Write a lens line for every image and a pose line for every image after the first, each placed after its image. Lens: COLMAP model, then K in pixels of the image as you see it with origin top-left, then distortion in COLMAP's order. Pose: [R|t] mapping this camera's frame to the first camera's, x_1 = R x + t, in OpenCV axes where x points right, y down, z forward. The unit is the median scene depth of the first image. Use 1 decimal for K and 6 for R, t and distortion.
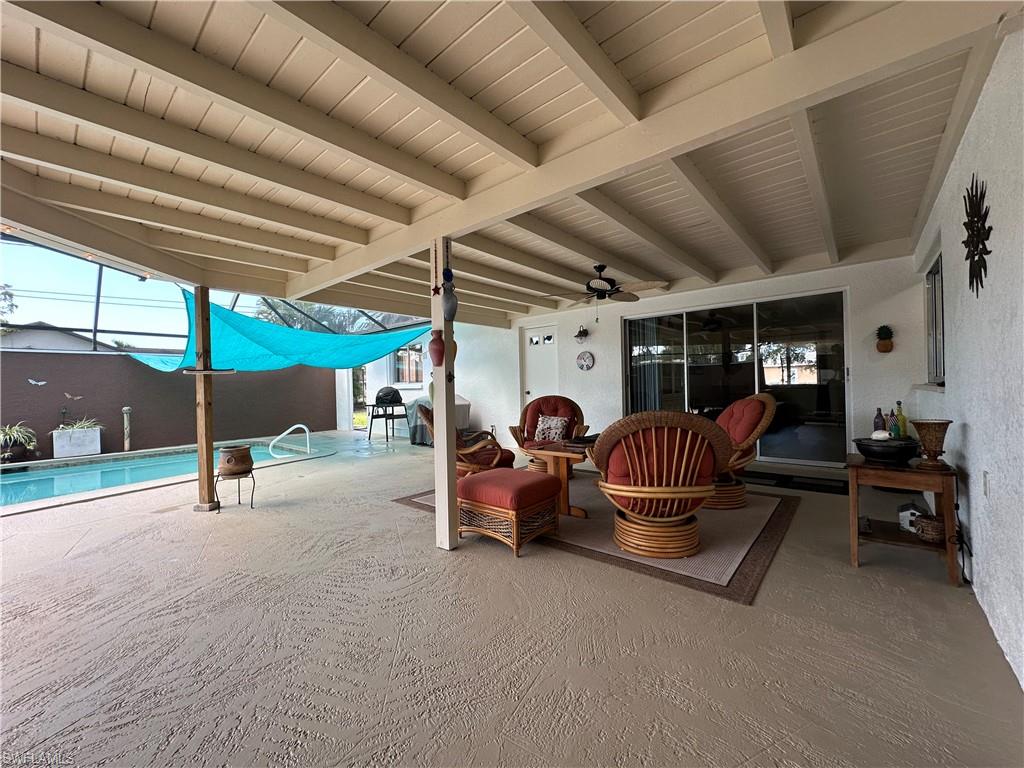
lens RADIAL K [[409.0, 0, 514.8], [0, 409.0, 384.1], [0, 0, 1]] dist [0.000213, 0.000215]
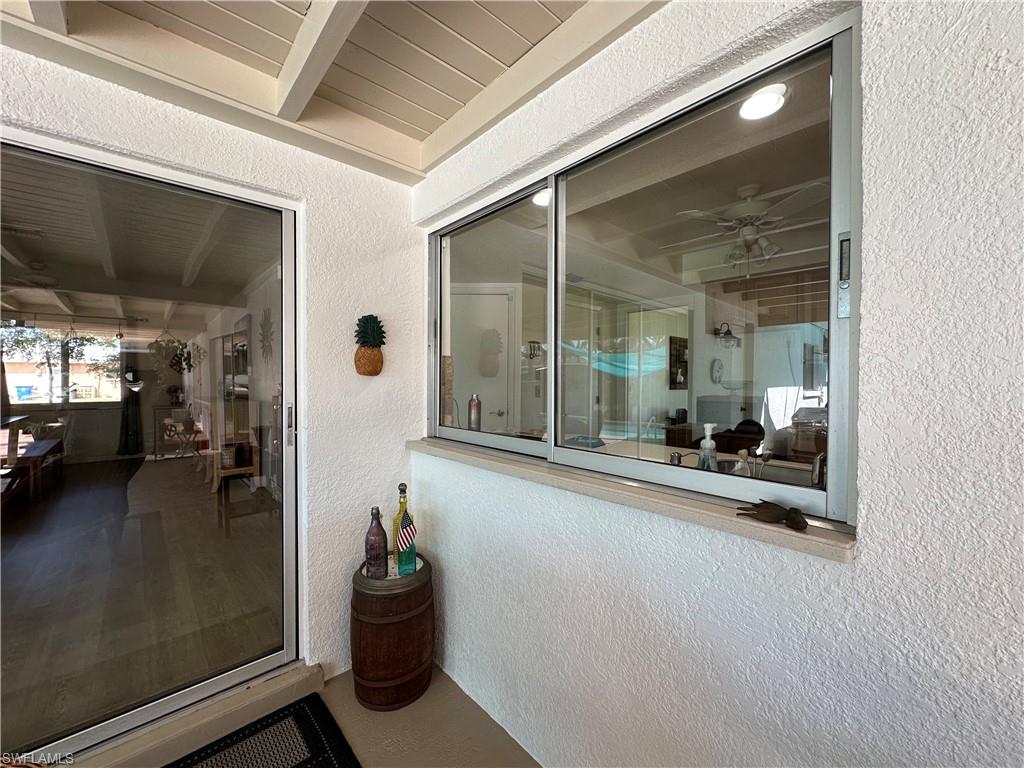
lens RADIAL K [[406.3, 0, 512.0], [0, 406.3, 384.0], [0, 0, 1]] dist [-0.005655, 0.000241]
pose [[0.122222, 0.004358, 0.992493, 0.241390], [-0.009973, 0.999945, -0.003162, -0.034642], [-0.992453, -0.009511, 0.122259, 0.400267]]
